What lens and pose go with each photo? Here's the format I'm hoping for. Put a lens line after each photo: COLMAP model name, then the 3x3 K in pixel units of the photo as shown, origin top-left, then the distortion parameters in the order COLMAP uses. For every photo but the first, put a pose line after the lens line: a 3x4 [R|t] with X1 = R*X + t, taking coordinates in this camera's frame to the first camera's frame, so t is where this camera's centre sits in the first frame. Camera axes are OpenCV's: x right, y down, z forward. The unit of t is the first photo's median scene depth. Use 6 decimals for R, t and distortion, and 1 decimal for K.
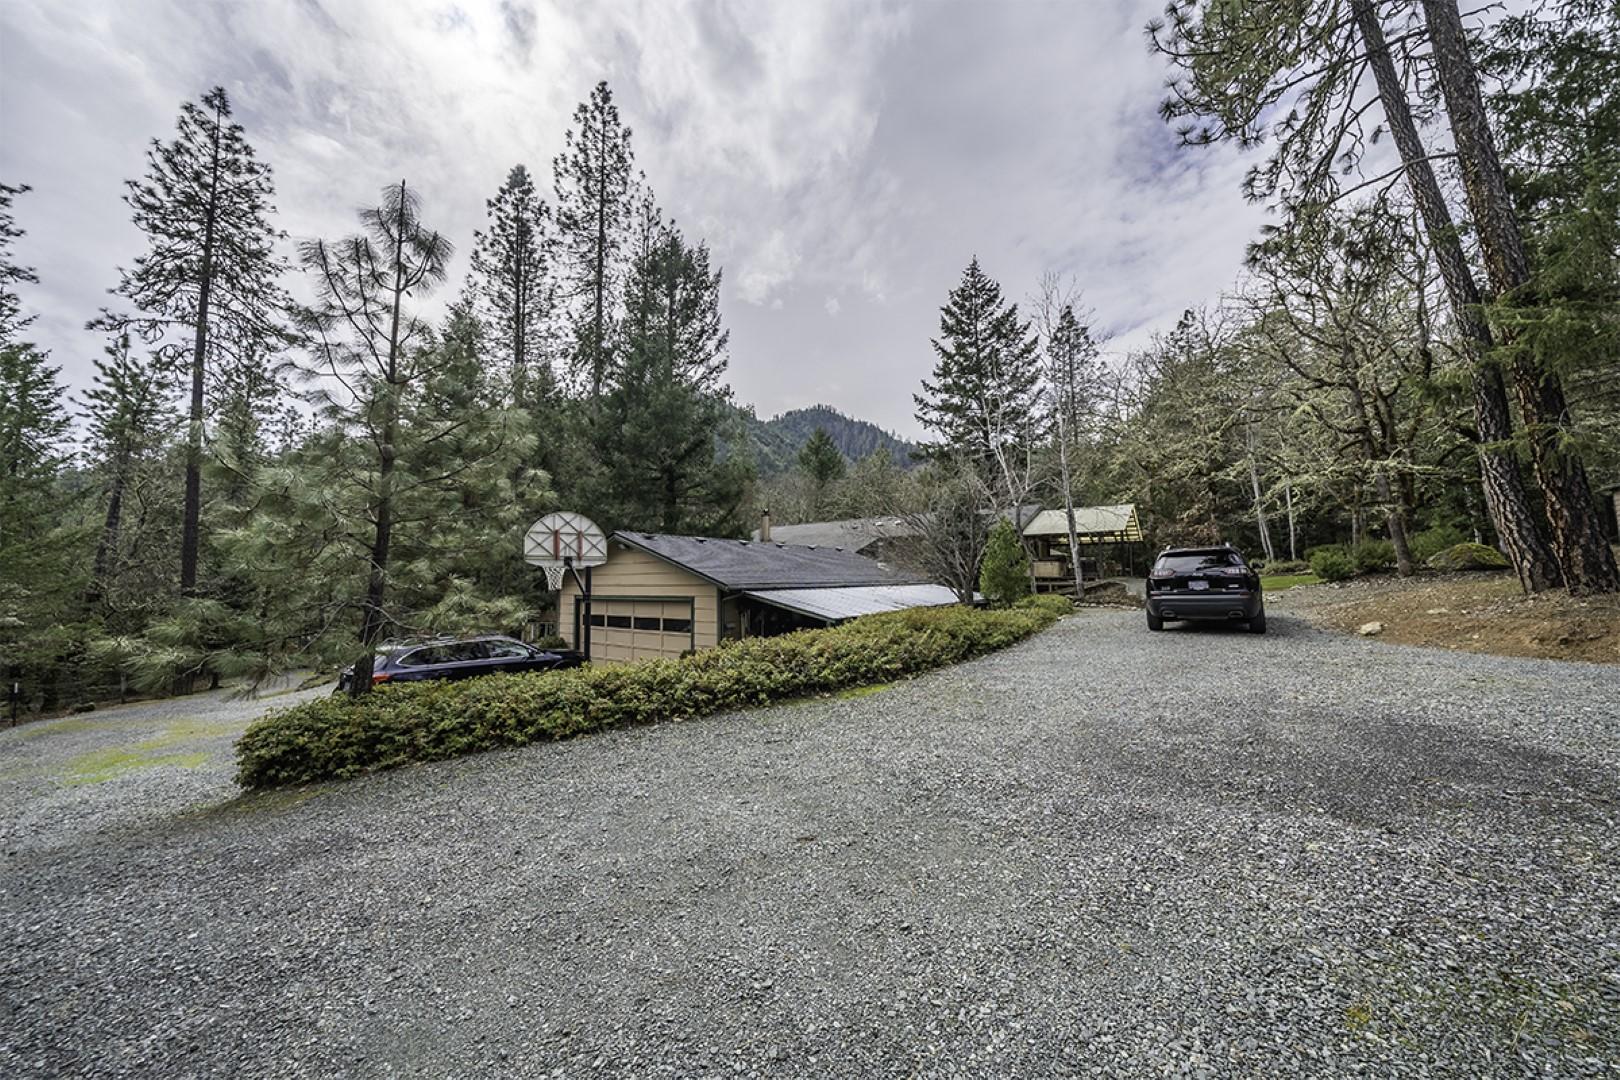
lens RADIAL K [[586.9, 0, 810.0], [0, 586.9, 540.0], [0, 0, 1]] dist [-0.000503, 0.000046]
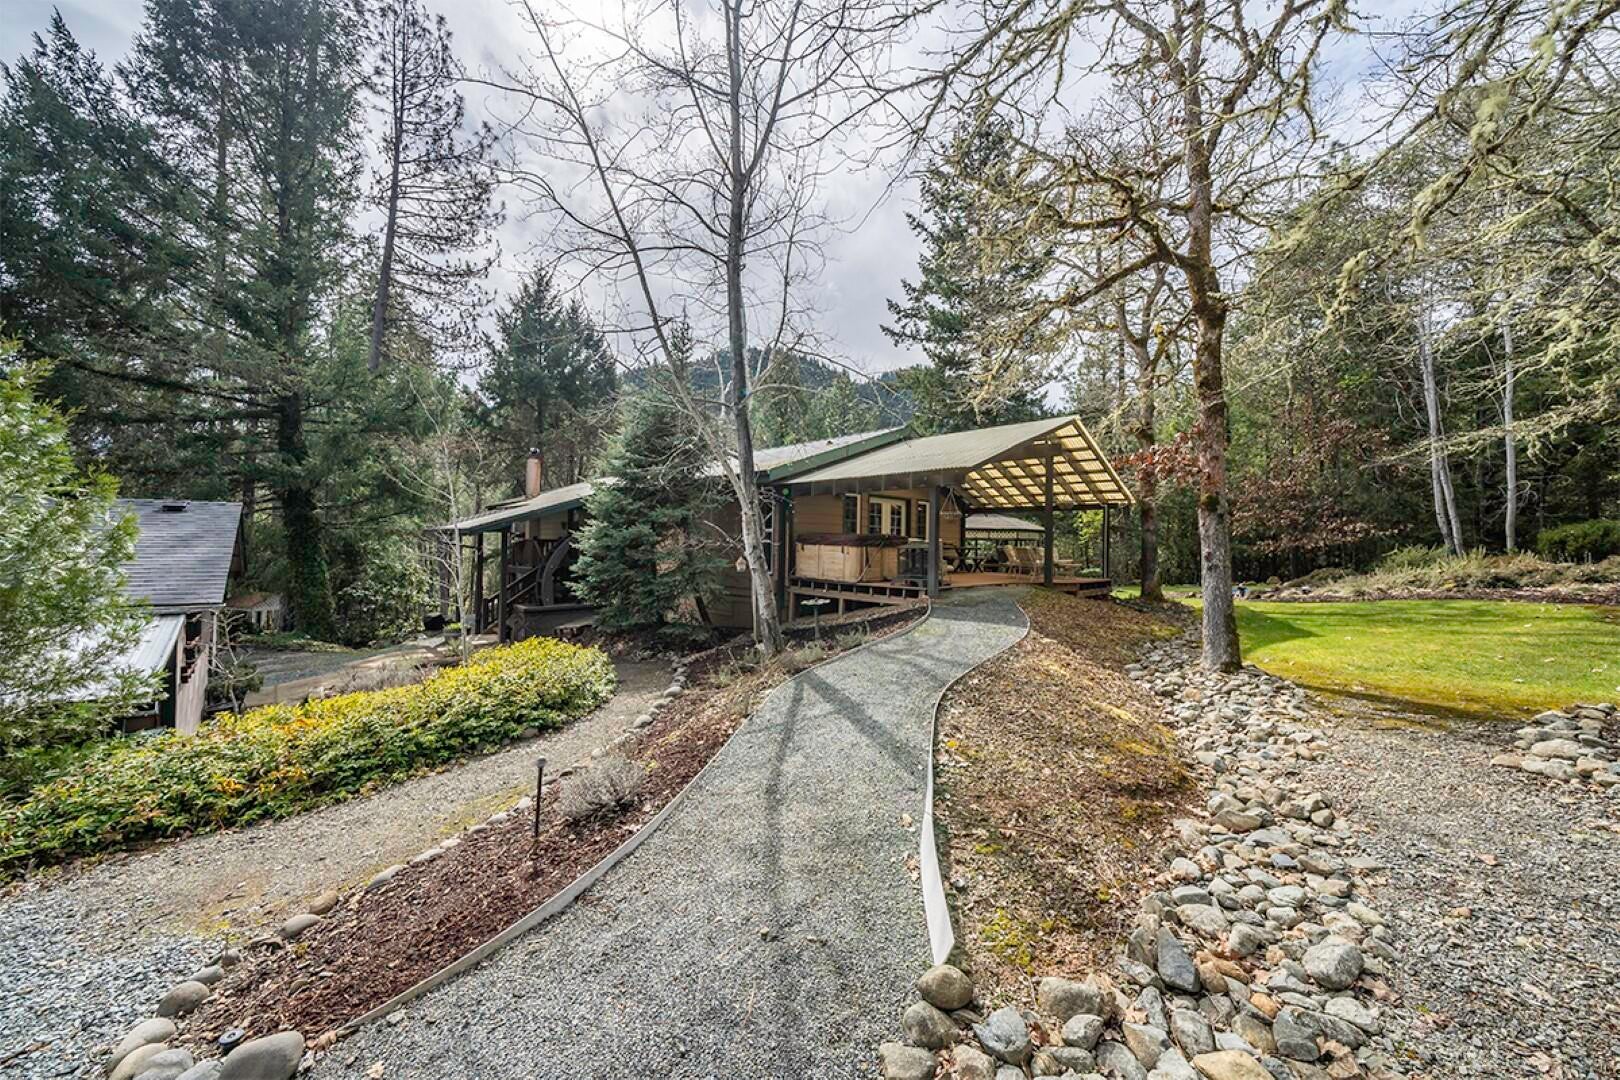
lens RADIAL K [[586.9, 0, 810.0], [0, 586.9, 540.0], [0, 0, 1]] dist [-0.000503, 0.000046]
pose [[0.984362, 0.021903, -0.174791, 0.336931], [-0.011712, 0.998182, 0.059127, 0.003608], [0.175768, -0.056155, 0.982829, 0.419152]]
